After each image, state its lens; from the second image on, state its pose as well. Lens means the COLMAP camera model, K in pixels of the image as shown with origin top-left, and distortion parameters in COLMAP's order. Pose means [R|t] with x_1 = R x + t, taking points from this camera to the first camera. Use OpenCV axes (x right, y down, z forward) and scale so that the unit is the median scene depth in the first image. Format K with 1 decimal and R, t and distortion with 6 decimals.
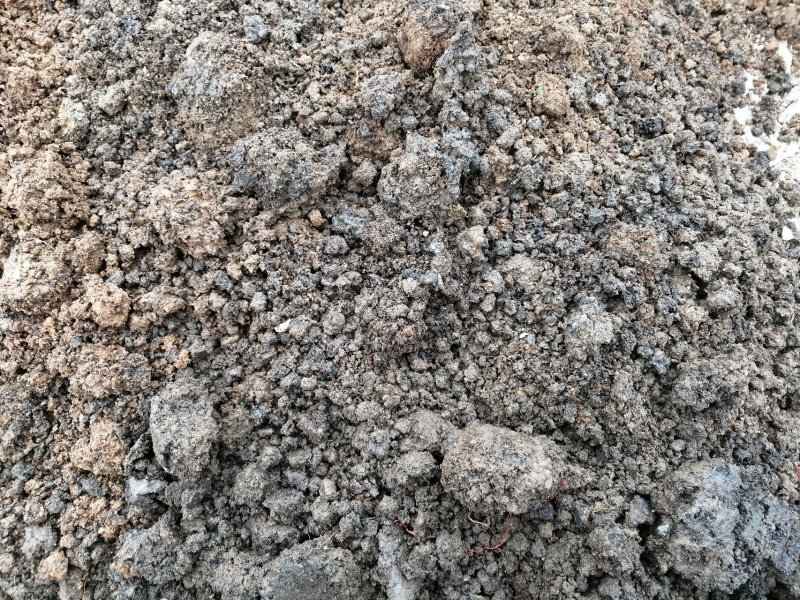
lens RADIAL K [[604.7, 0, 403.4], [0, 604.7, 296.4], [0, 0, 1]] dist [-0.037265, 0.039005]
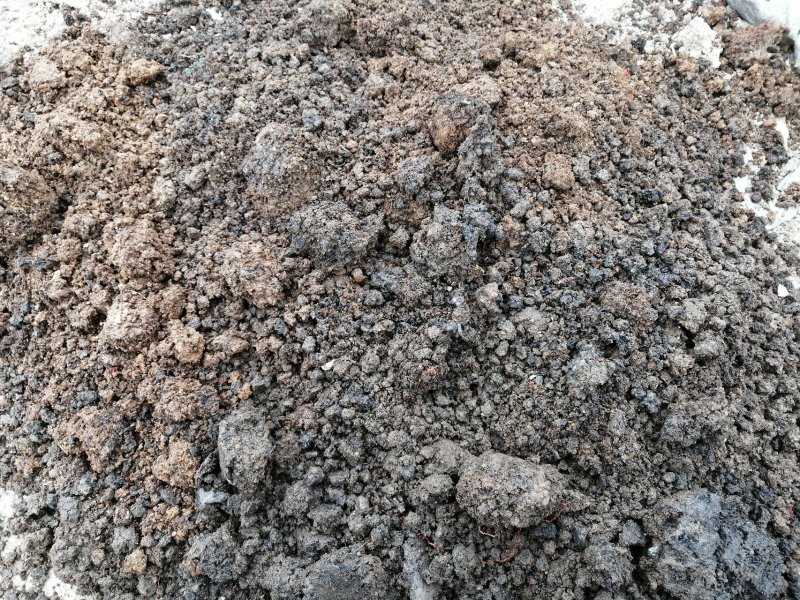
lens RADIAL K [[604.7, 0, 396.3], [0, 604.7, 304.6], [0, 0, 1]] dist [-0.037265, 0.039005]
pose [[0.995523, 0.010551, -0.093927, 0.045392], [-0.017176, 0.997399, -0.070000, 0.010799], [0.092944, 0.071300, 0.993115, -0.182190]]
